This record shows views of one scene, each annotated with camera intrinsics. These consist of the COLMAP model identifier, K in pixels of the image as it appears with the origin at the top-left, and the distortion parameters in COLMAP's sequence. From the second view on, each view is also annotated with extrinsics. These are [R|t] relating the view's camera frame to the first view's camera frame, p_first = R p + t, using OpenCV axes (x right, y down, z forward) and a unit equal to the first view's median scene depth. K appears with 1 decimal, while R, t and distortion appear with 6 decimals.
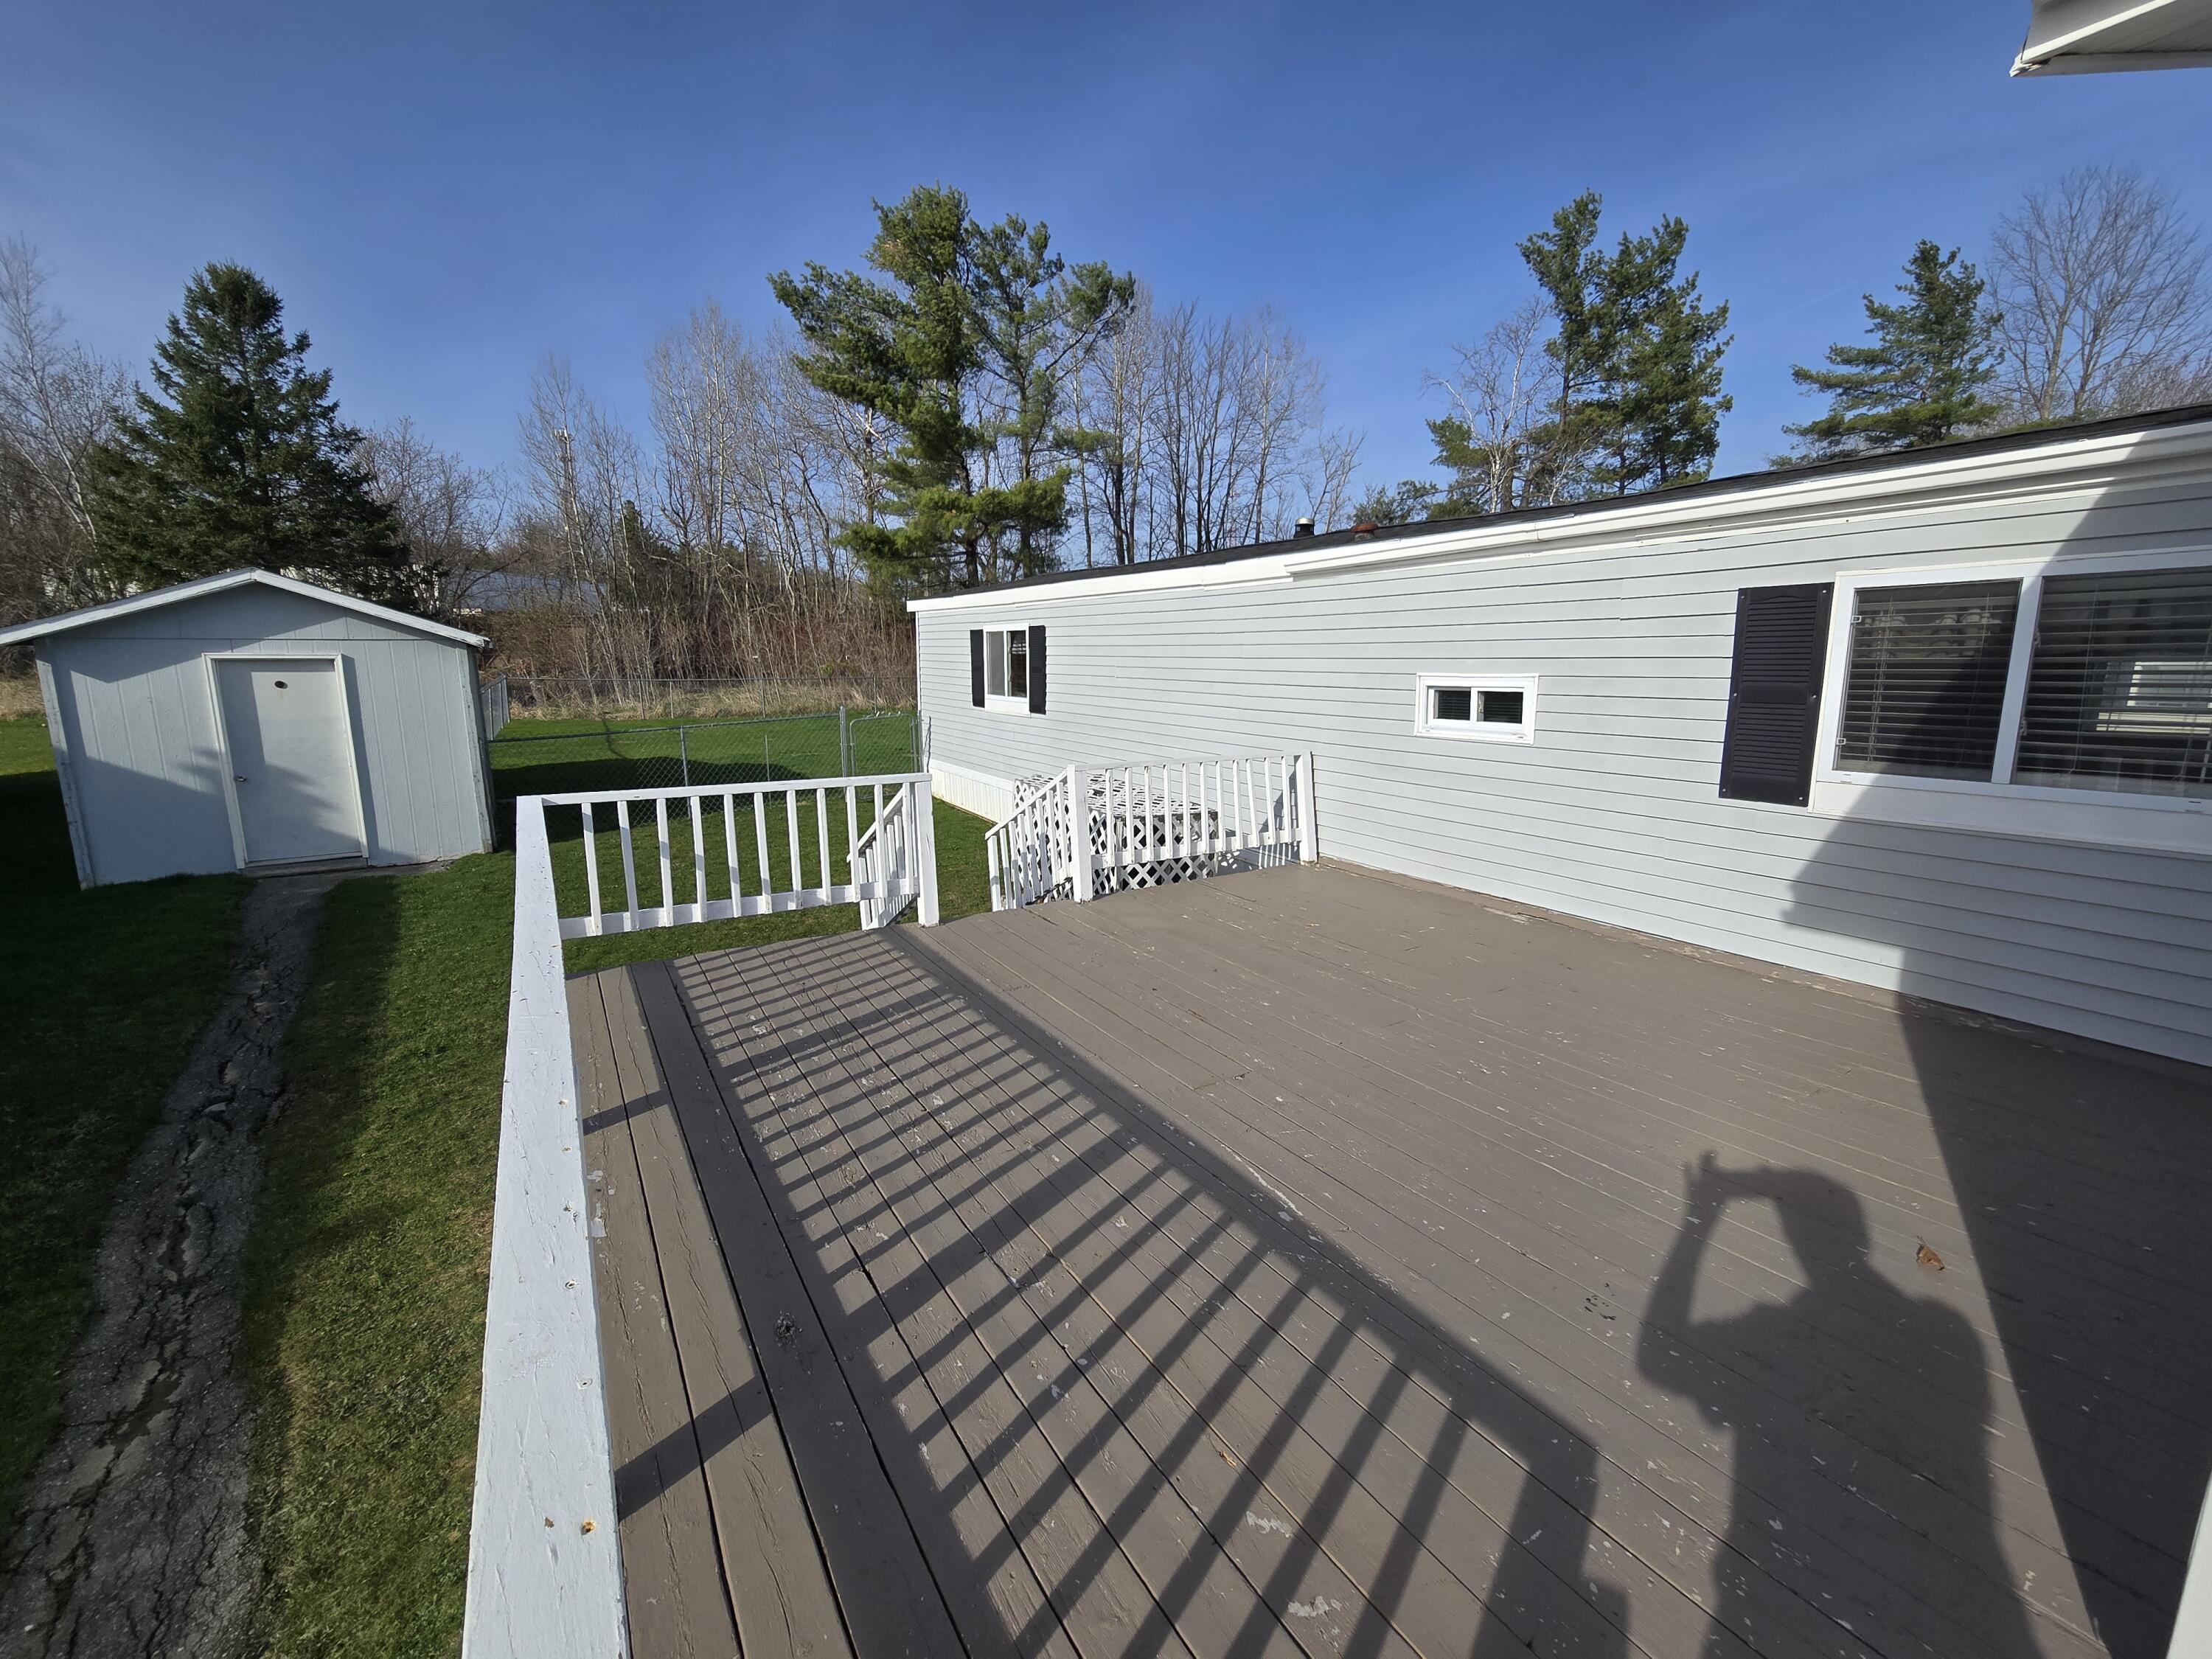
lens RADIAL K [[906.7, 0, 1116.3], [0, 906.7, 814.5], [0, 0, 1]] dist [-0.003029, 0.000133]
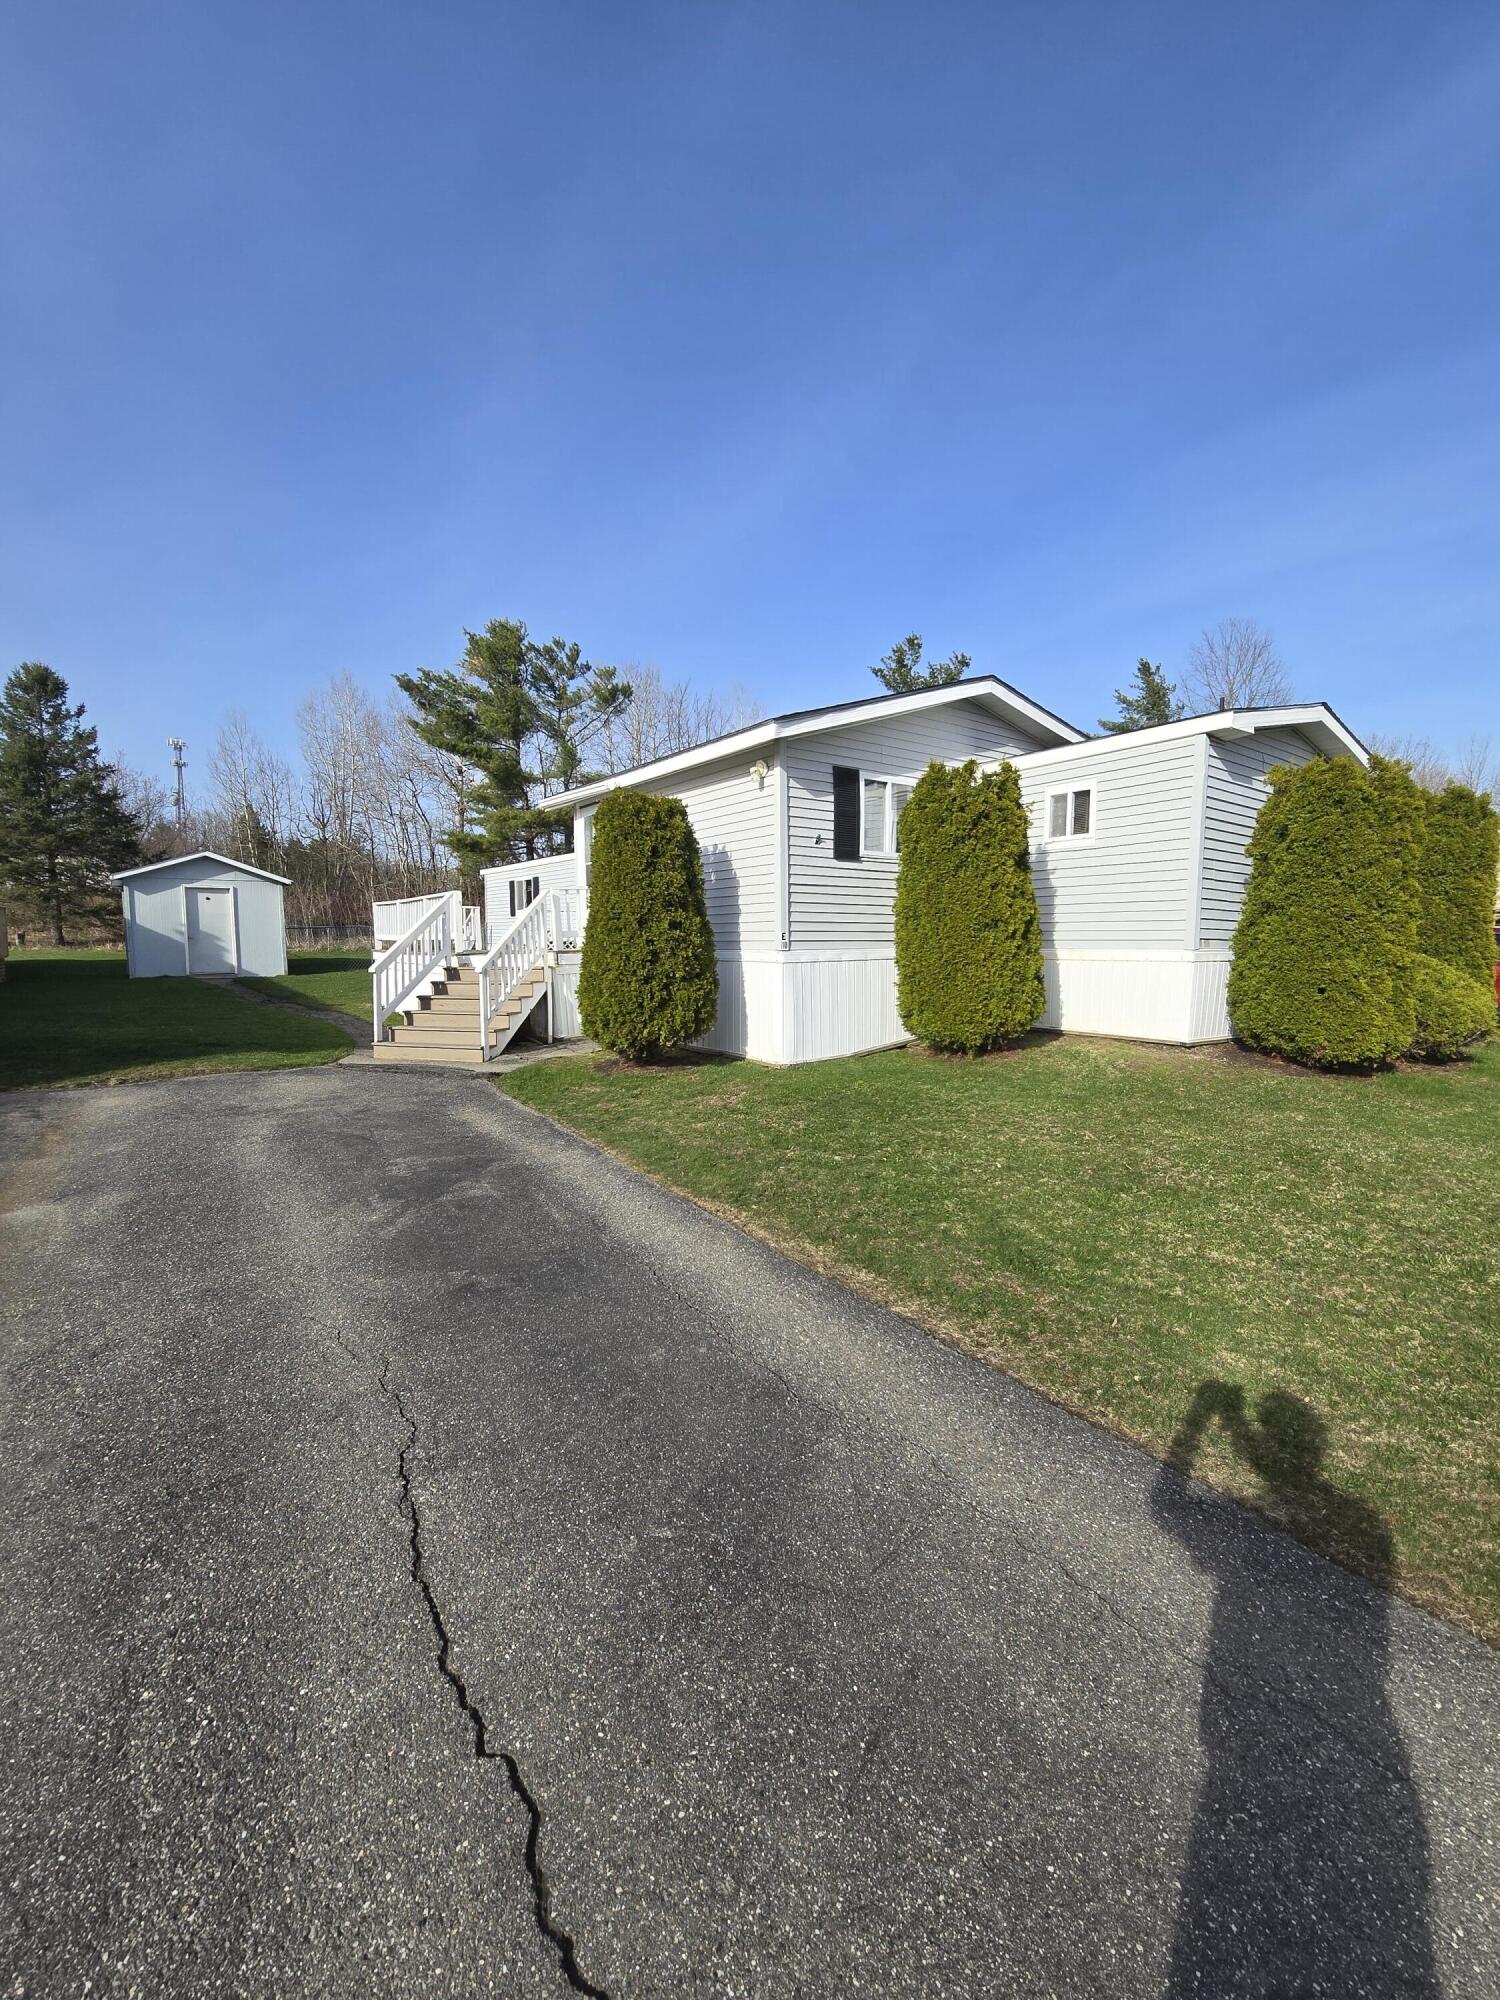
lens RADIAL K [[819.8, 0, 761.6], [0, 819.8, 1009.1], [0, 0, 1]] dist [-0.003029, 0.000133]
pose [[0.995776, -0.013365, 0.090839, 0.109011], [0.021405, 0.995879, -0.088129, 0.121371], [-0.089287, 0.089701, 0.991958, -0.410676]]
